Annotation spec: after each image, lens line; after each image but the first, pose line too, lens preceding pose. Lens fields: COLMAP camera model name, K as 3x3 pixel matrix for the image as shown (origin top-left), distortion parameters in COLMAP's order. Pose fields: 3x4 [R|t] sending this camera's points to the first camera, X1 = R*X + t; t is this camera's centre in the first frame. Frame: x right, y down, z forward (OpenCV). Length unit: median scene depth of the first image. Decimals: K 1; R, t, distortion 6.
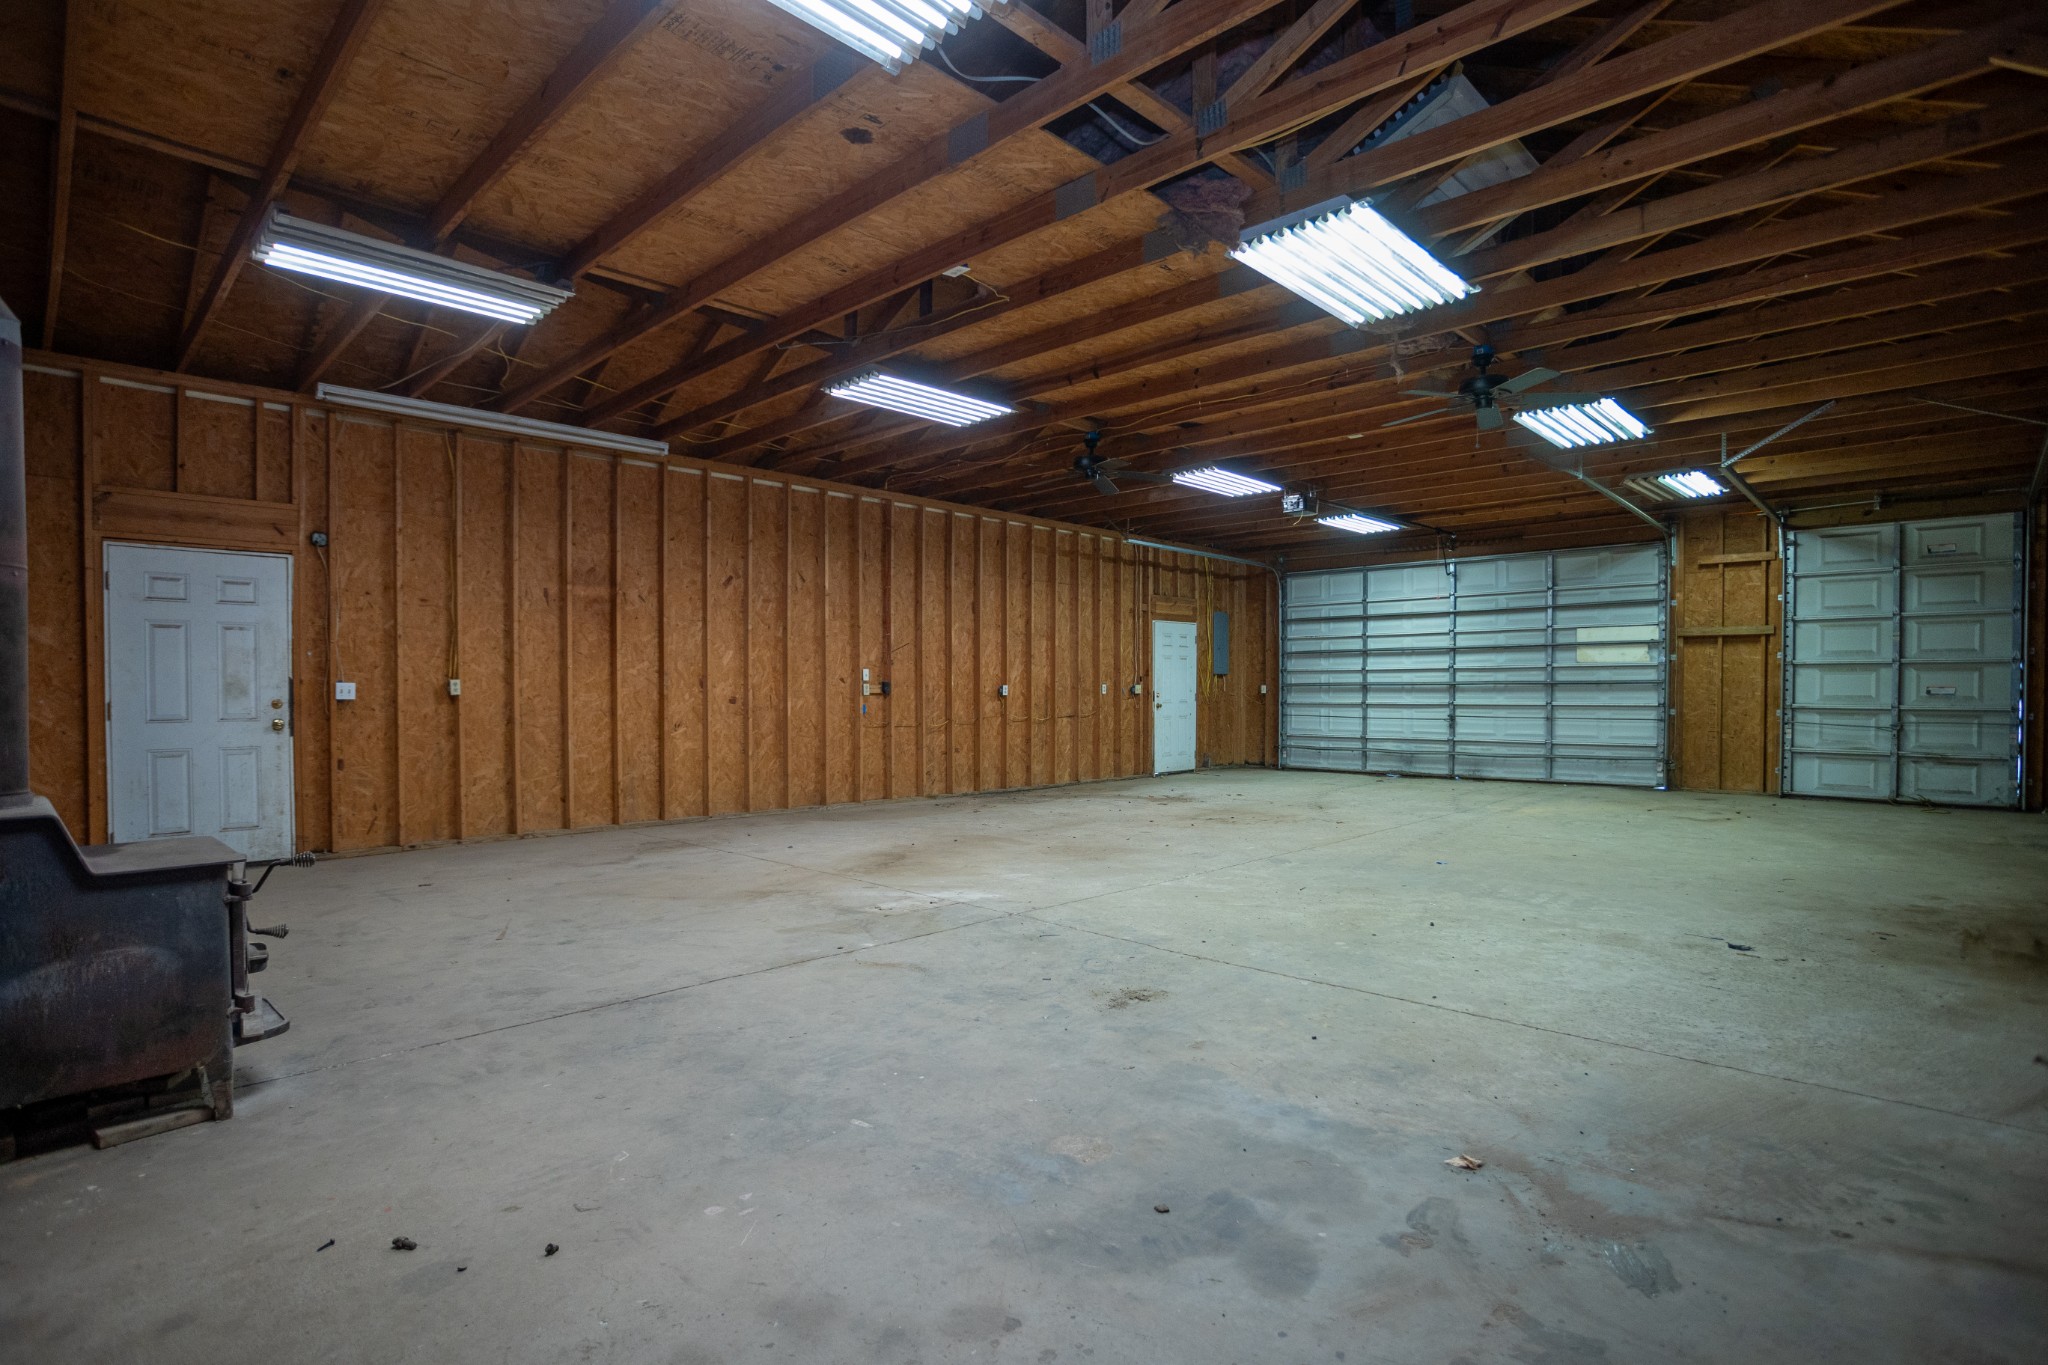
lens RADIAL K [[1006.0, 0, 1039.1], [0, 1006.0, 693.3], [0, 0, 1]] dist [-0.053793, 0.000069]
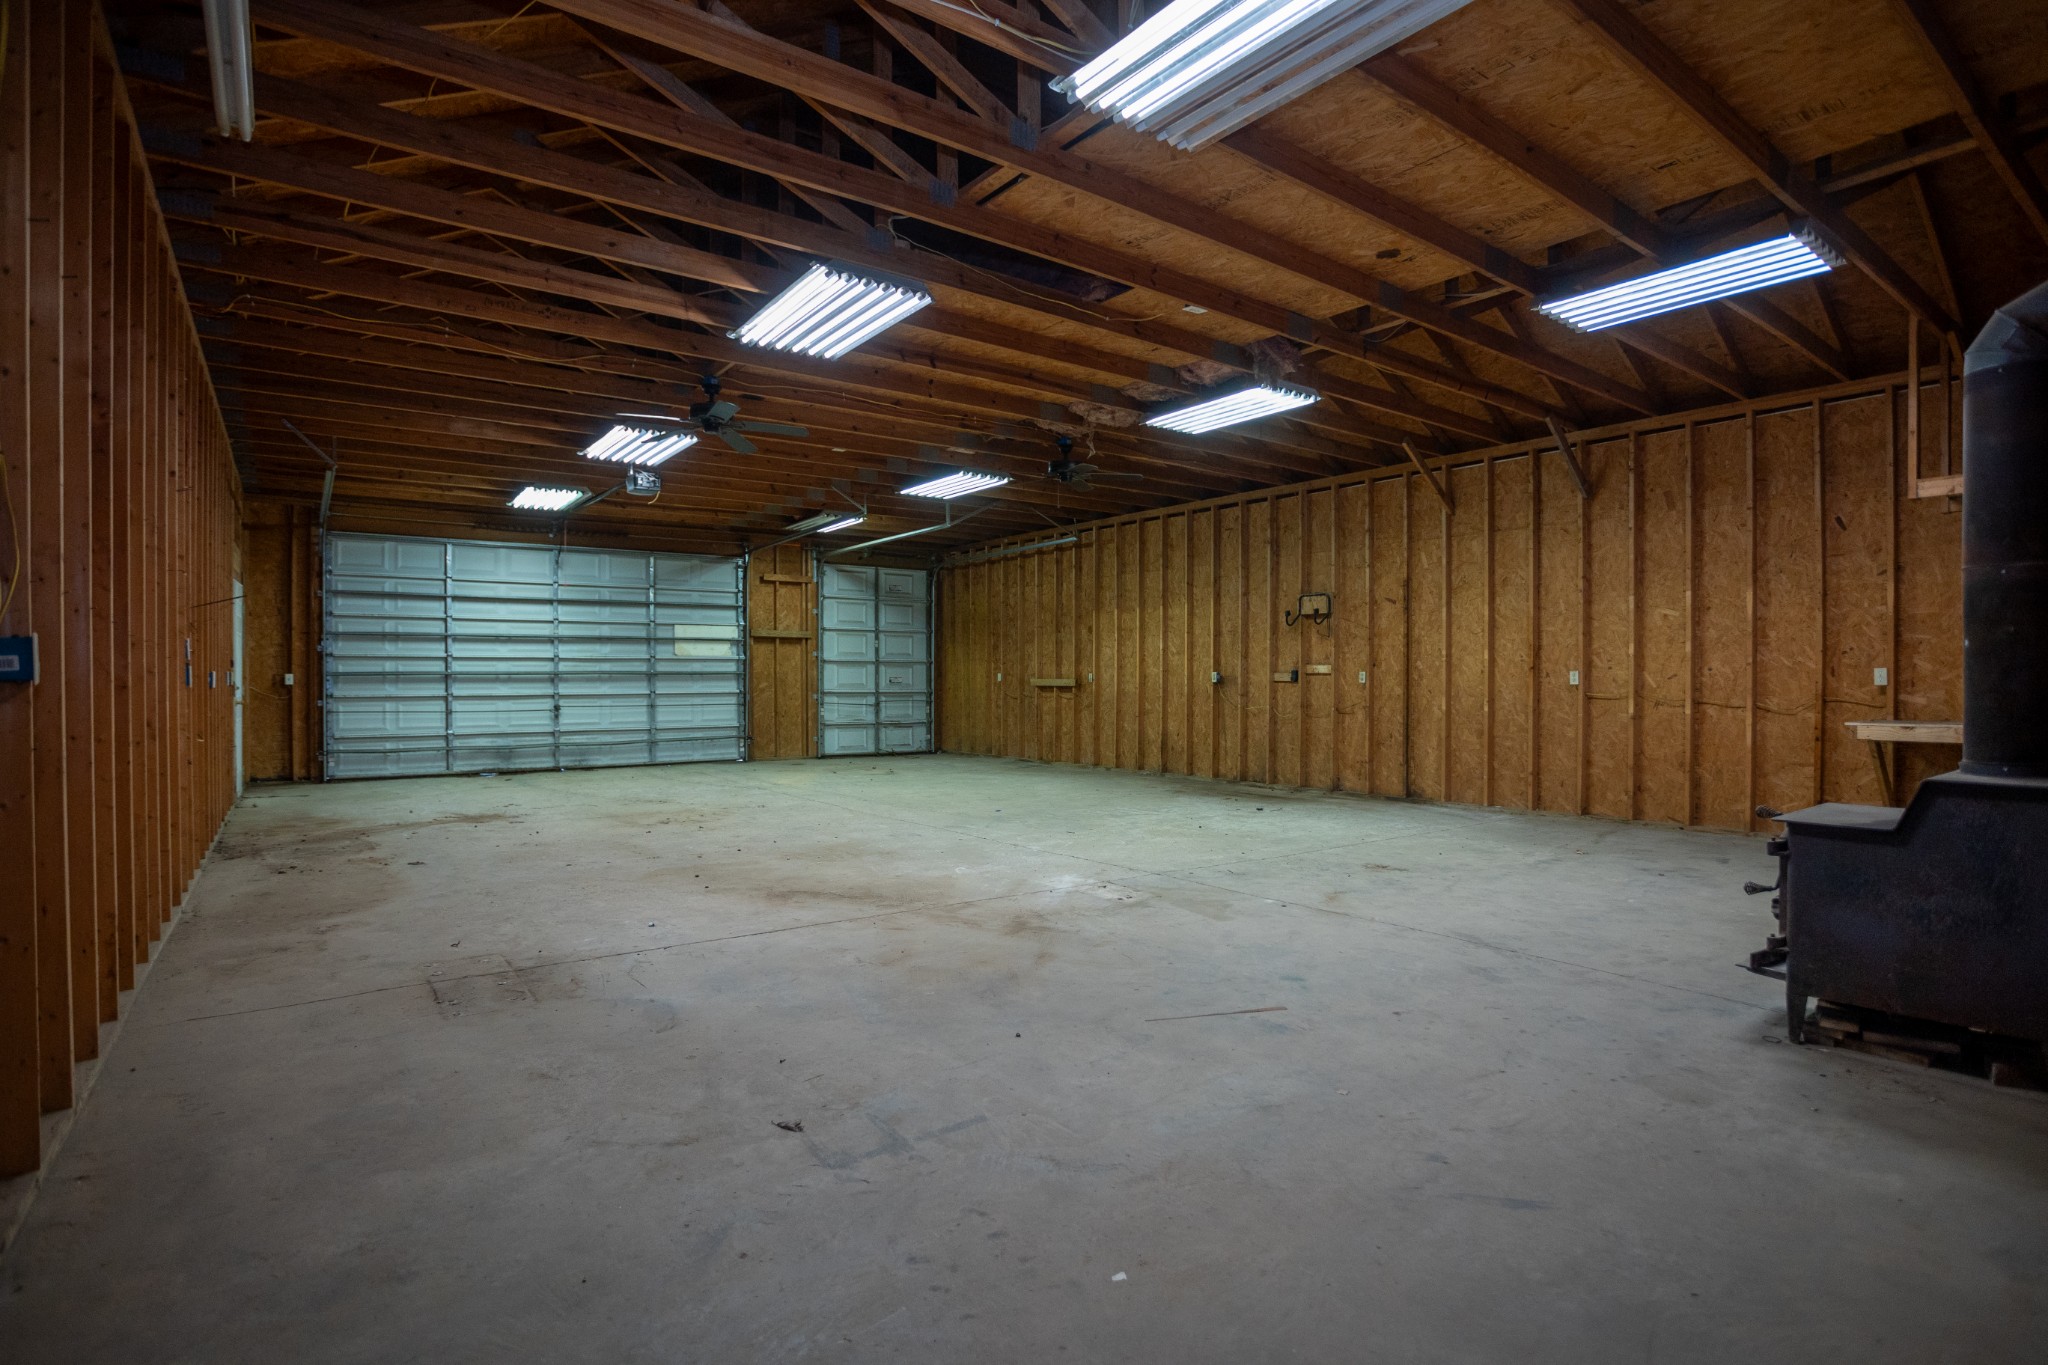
lens RADIAL K [[1006.0, 0, 1042.3], [0, 1006.0, 681.8], [0, 0, 1]] dist [-0.053793, 0.000069]
pose [[0.181287, -0.002298, 0.983428, -0.509680], [0.004427, 0.999989, 0.001520, -0.001013], [-0.983420, 0.004078, 0.181295, 0.398588]]
